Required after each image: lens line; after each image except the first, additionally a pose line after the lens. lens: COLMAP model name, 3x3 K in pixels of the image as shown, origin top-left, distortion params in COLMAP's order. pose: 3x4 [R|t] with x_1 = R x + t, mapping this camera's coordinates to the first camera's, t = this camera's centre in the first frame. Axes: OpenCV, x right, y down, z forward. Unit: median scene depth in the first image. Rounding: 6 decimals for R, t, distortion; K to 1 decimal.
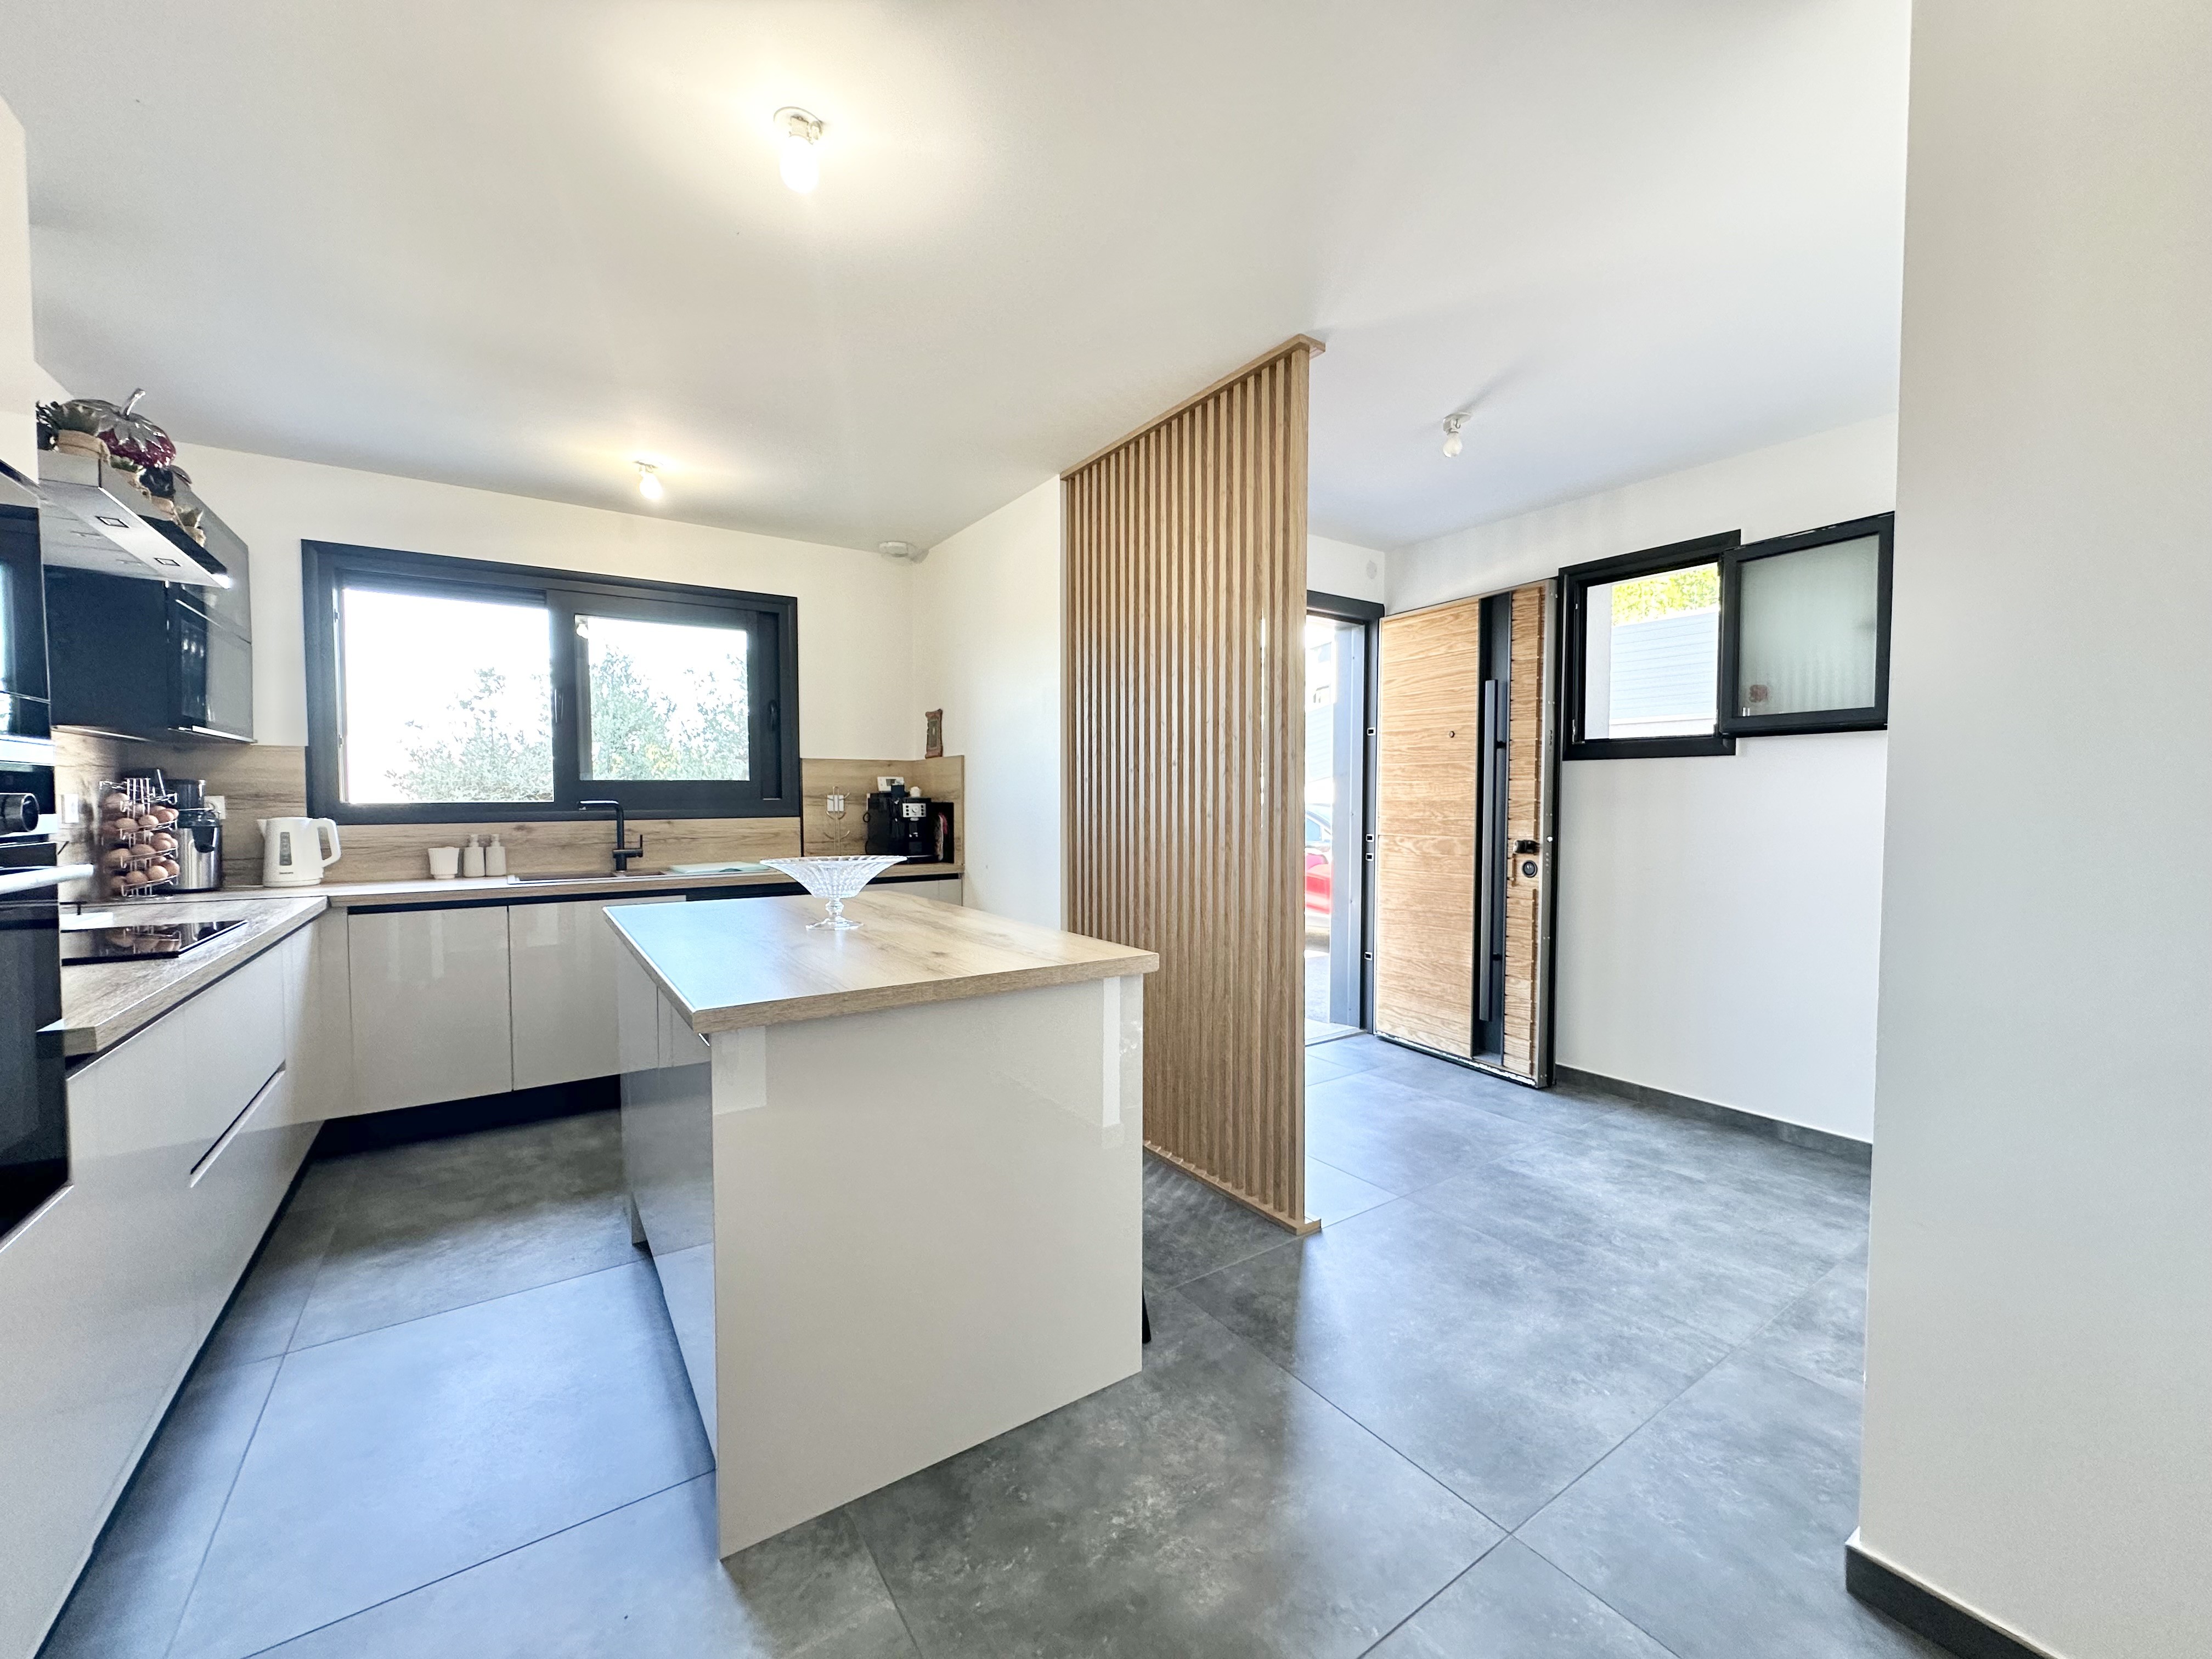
lens RADIAL K [[871.1, 0, 1098.9], [0, 871.1, 824.1], [0, 0, 1]] dist [0.000416, 0.000464]
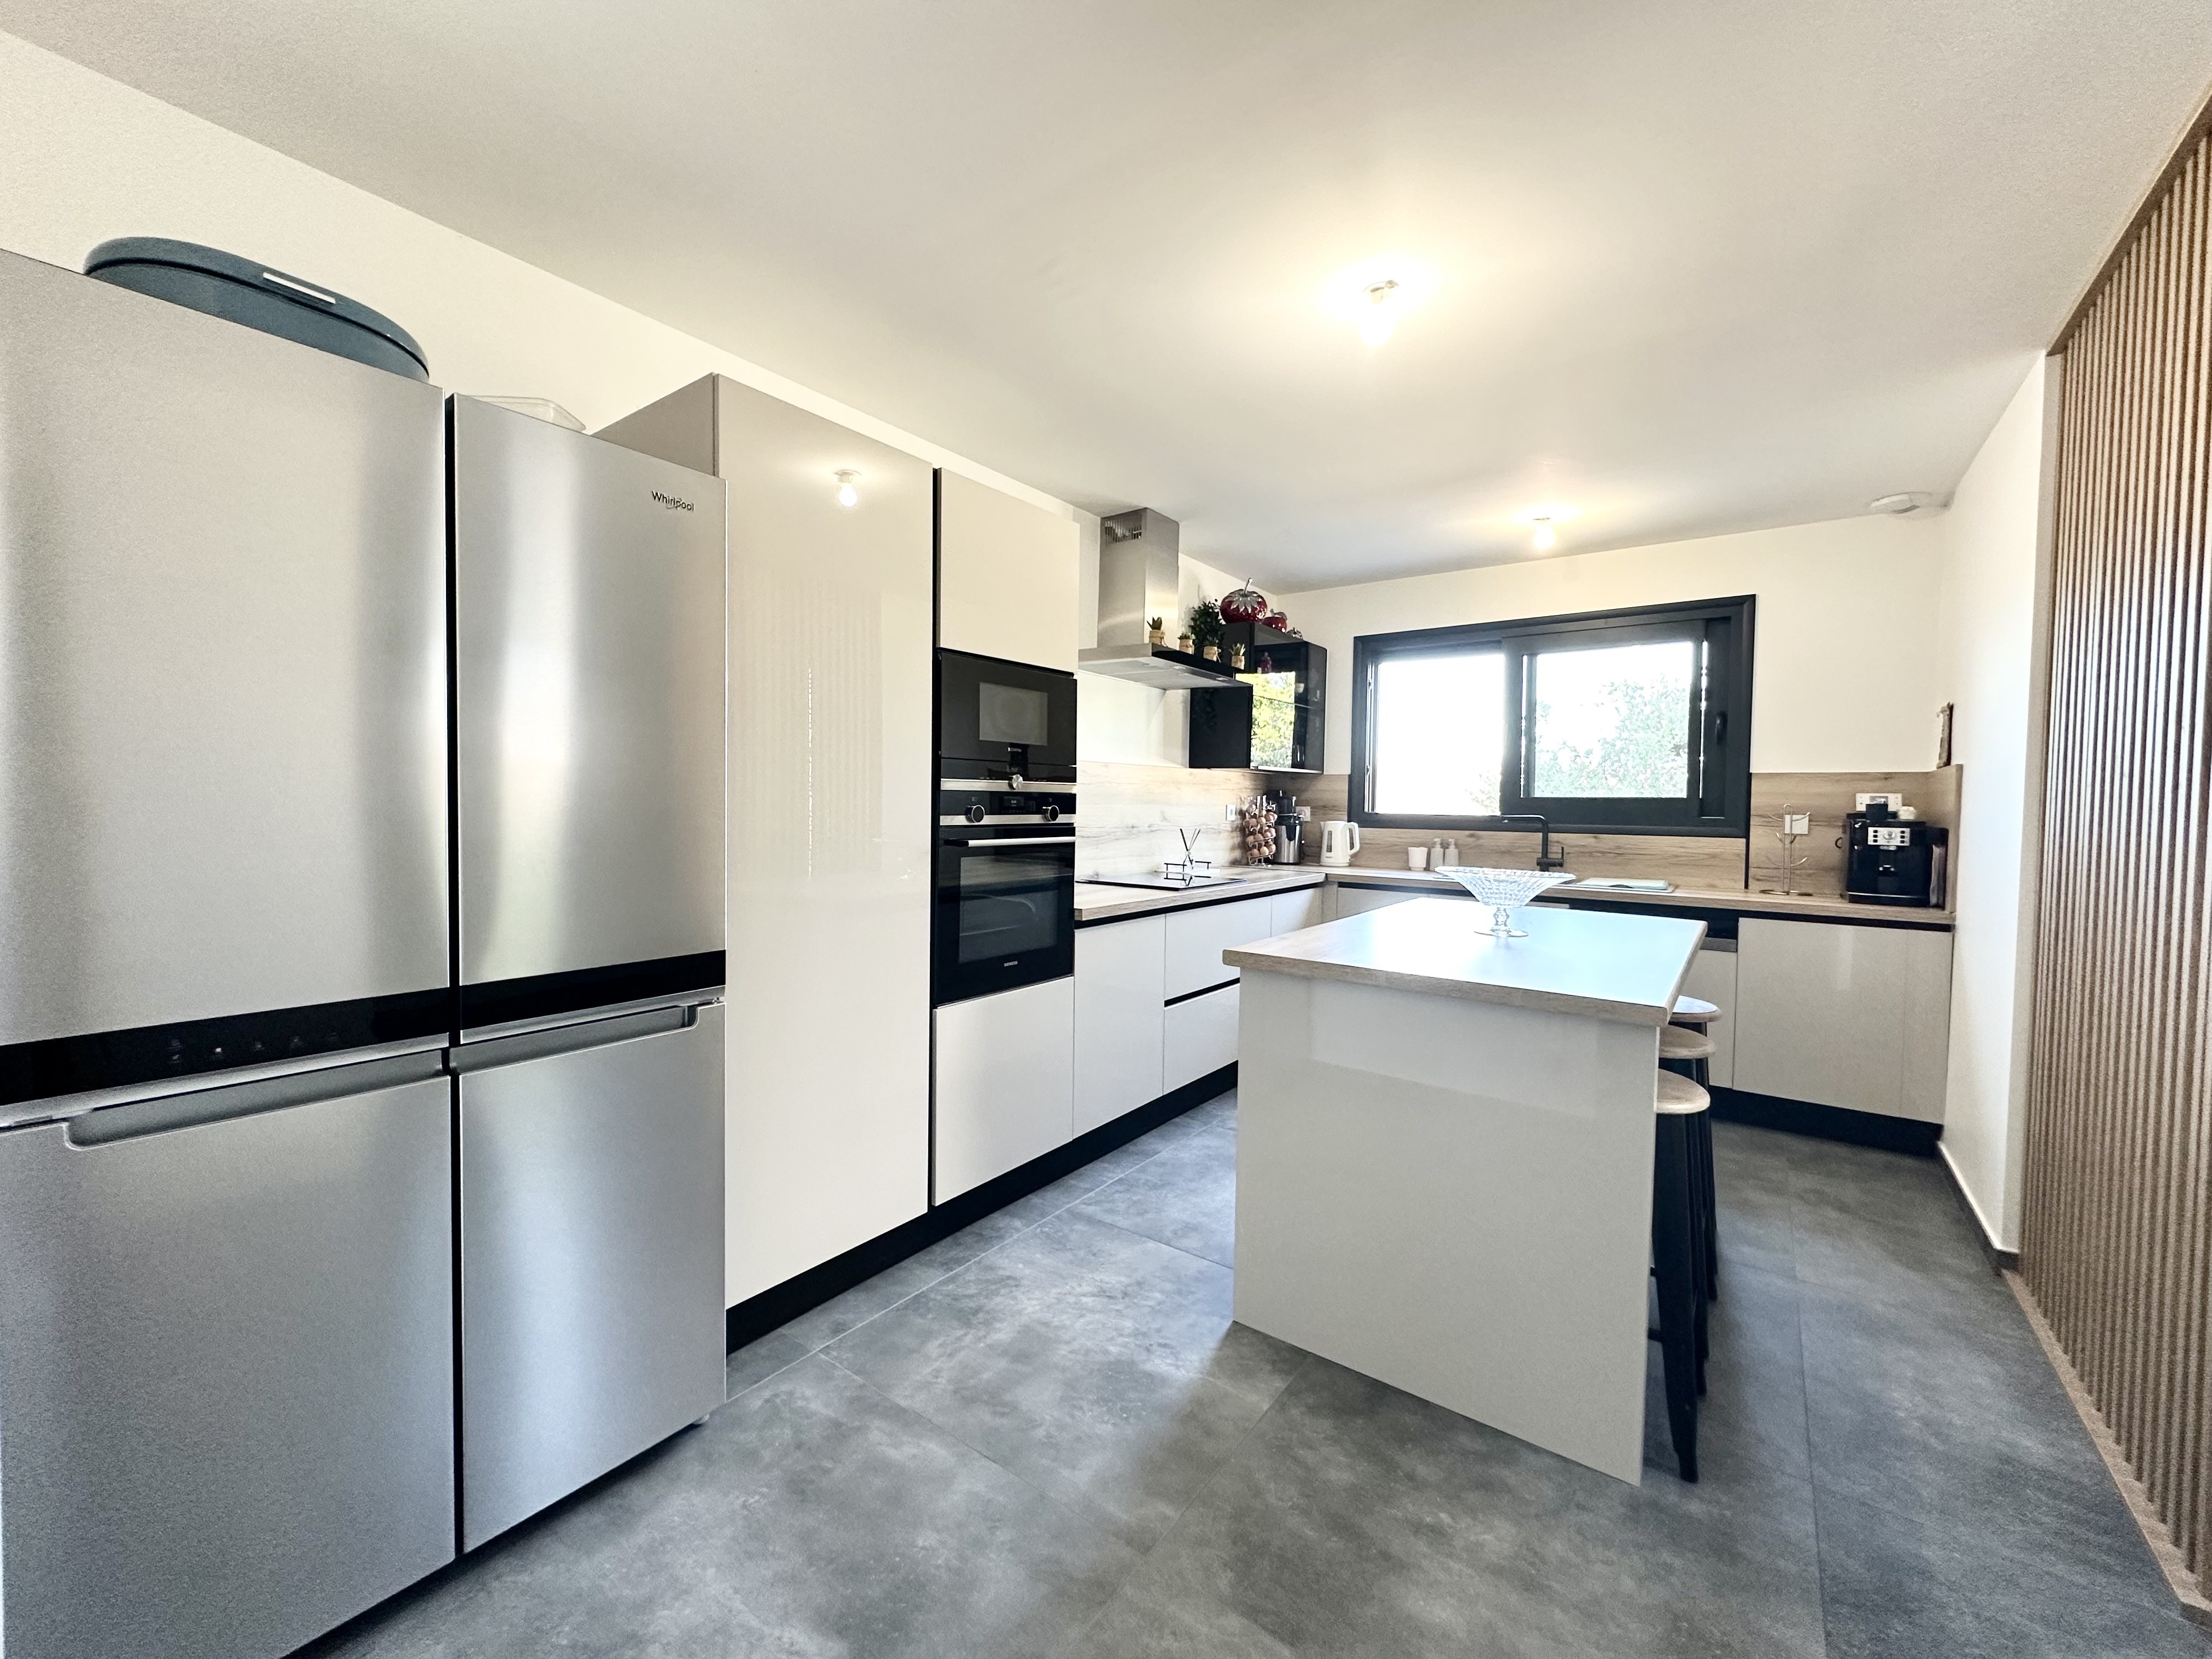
lens RADIAL K [[885.1, 0, 1131.0], [0, 885.1, 820.8], [0, 0, 1]] dist [-0.000469, -0.000121]
pose [[0.354241, 0.028724, -0.934713, 0.363547], [-0.046840, 0.998819, 0.012943, -0.010593], [0.933980, 0.039197, 0.355168, 0.105001]]
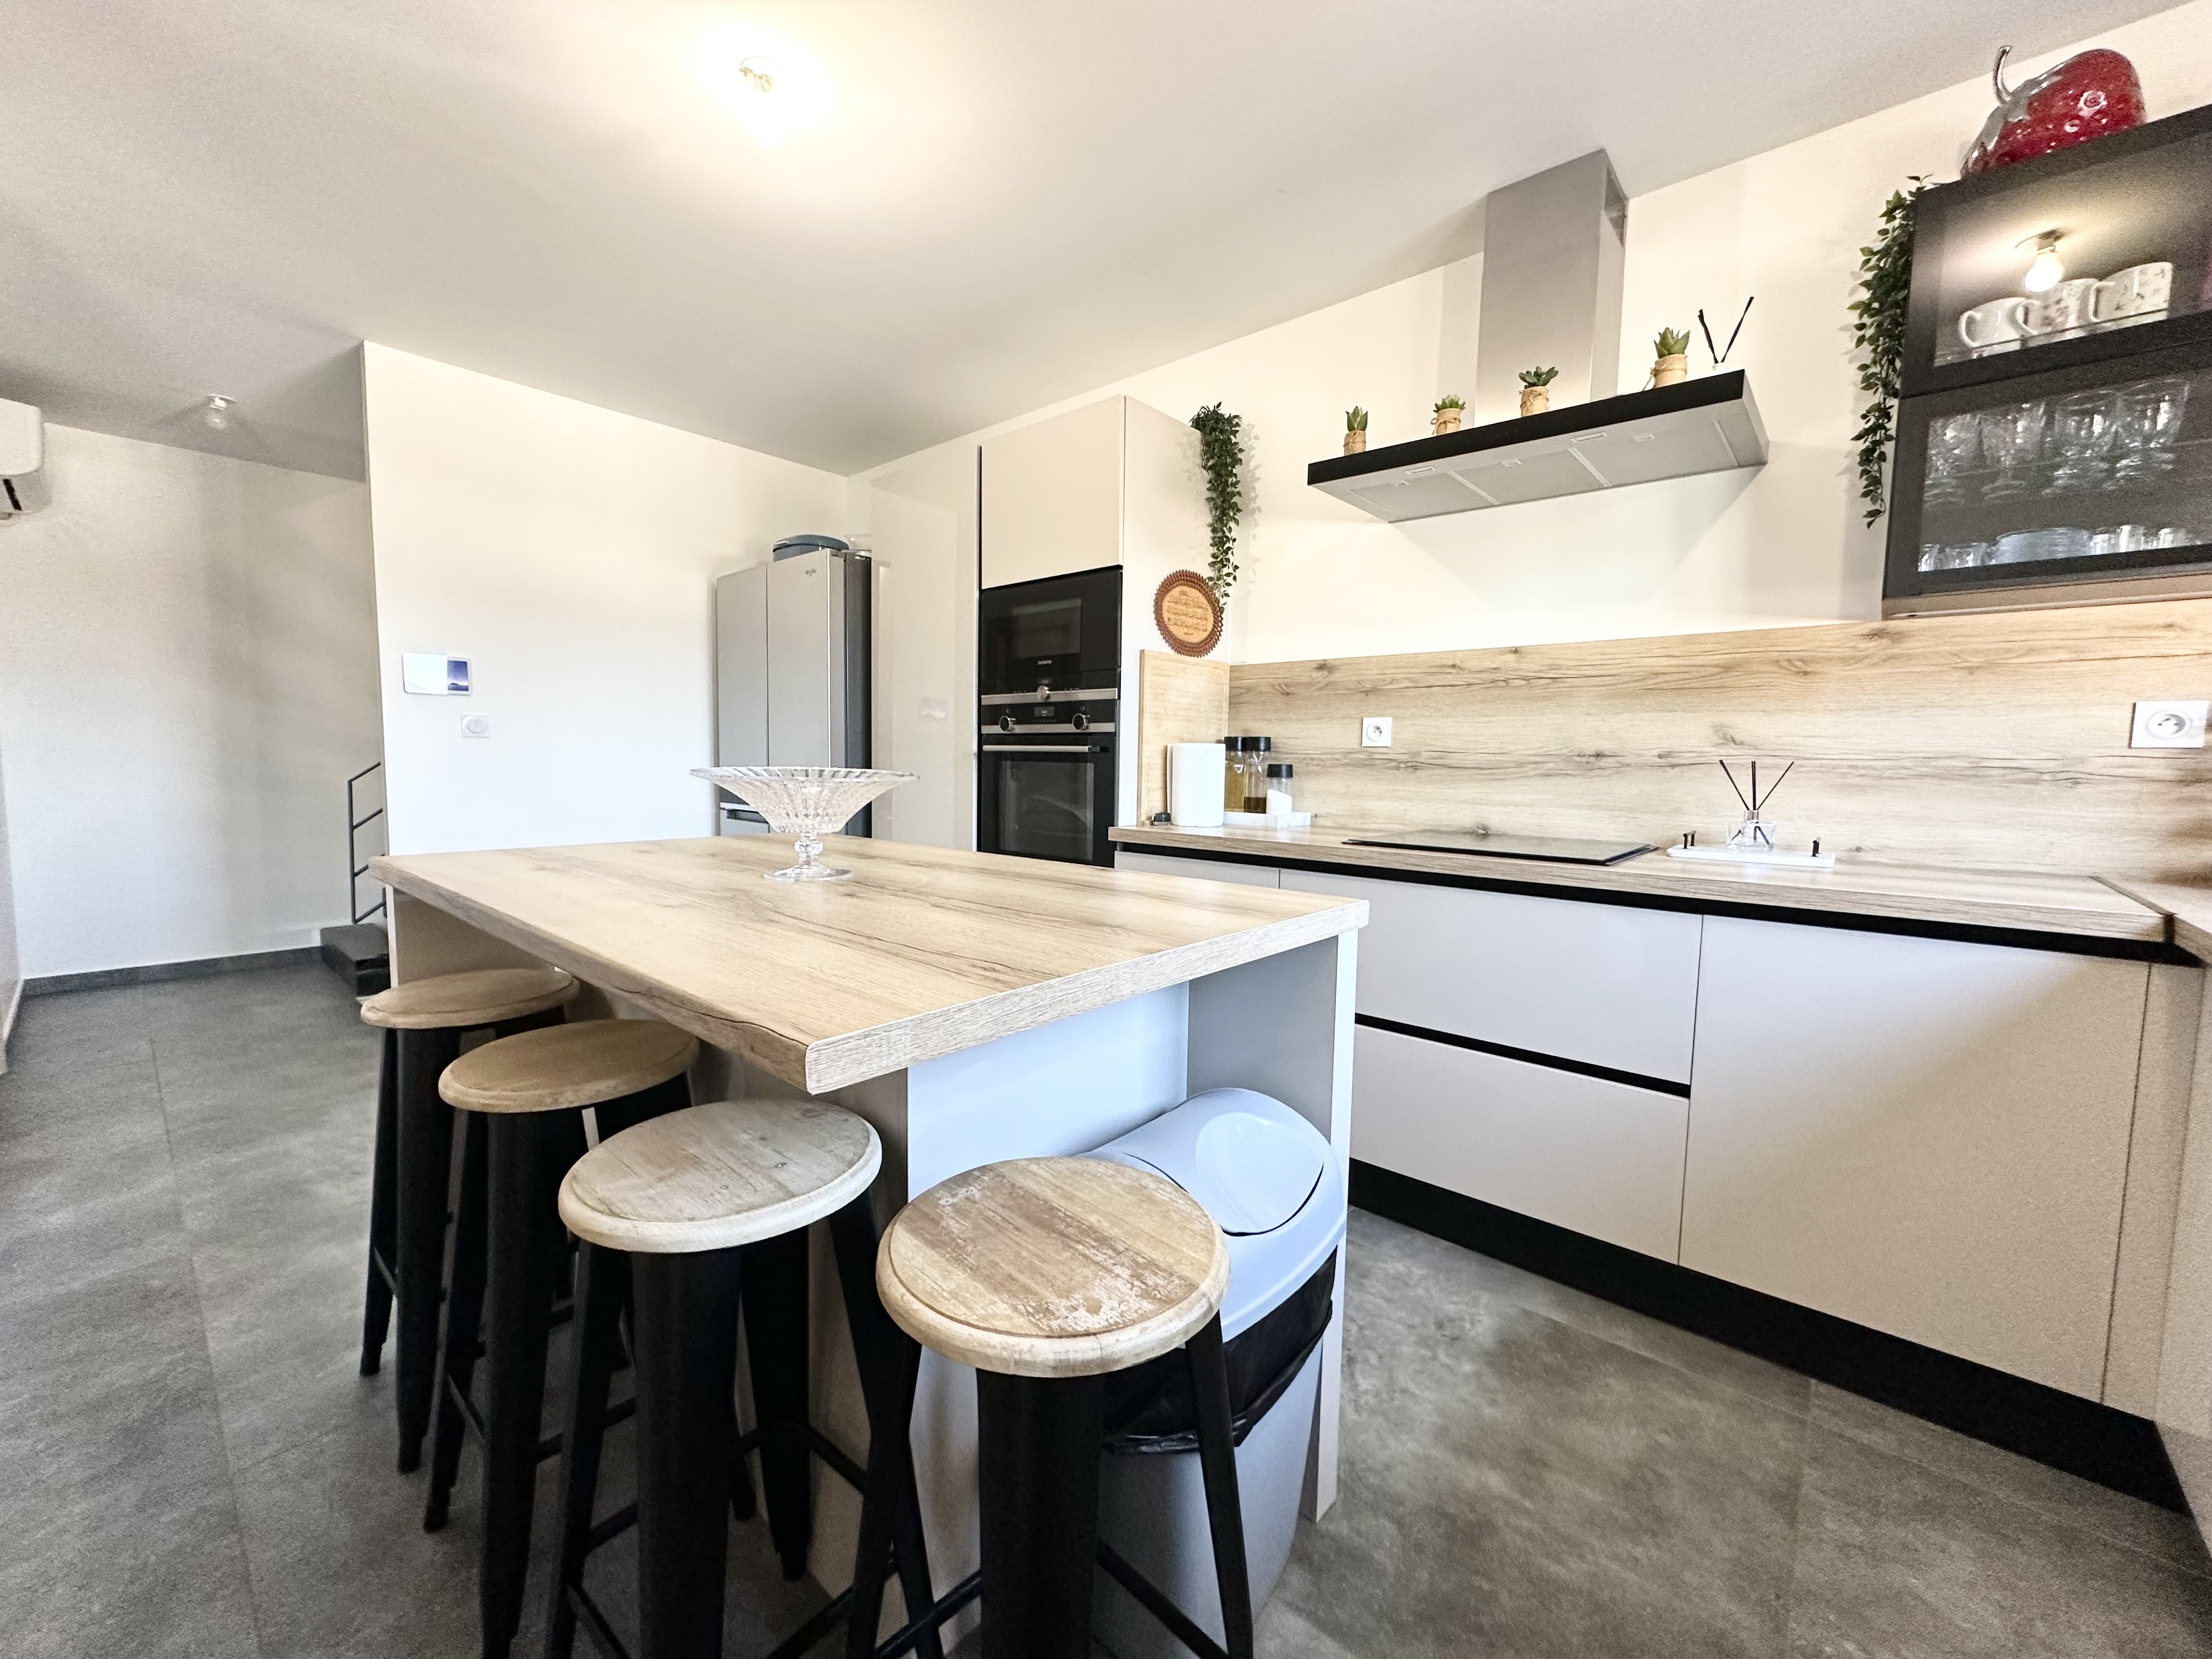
lens RADIAL K [[871.1, 0, 1098.9], [0, 871.1, 824.1], [0, 0, 1]] dist [0.000416, 0.000464]
pose [[-0.967521, 0.006465, -0.252710, -0.214710], [-0.021615, 0.993896, 0.108180, 0.002152], [0.251867, 0.110129, -0.961475, 1.040000]]
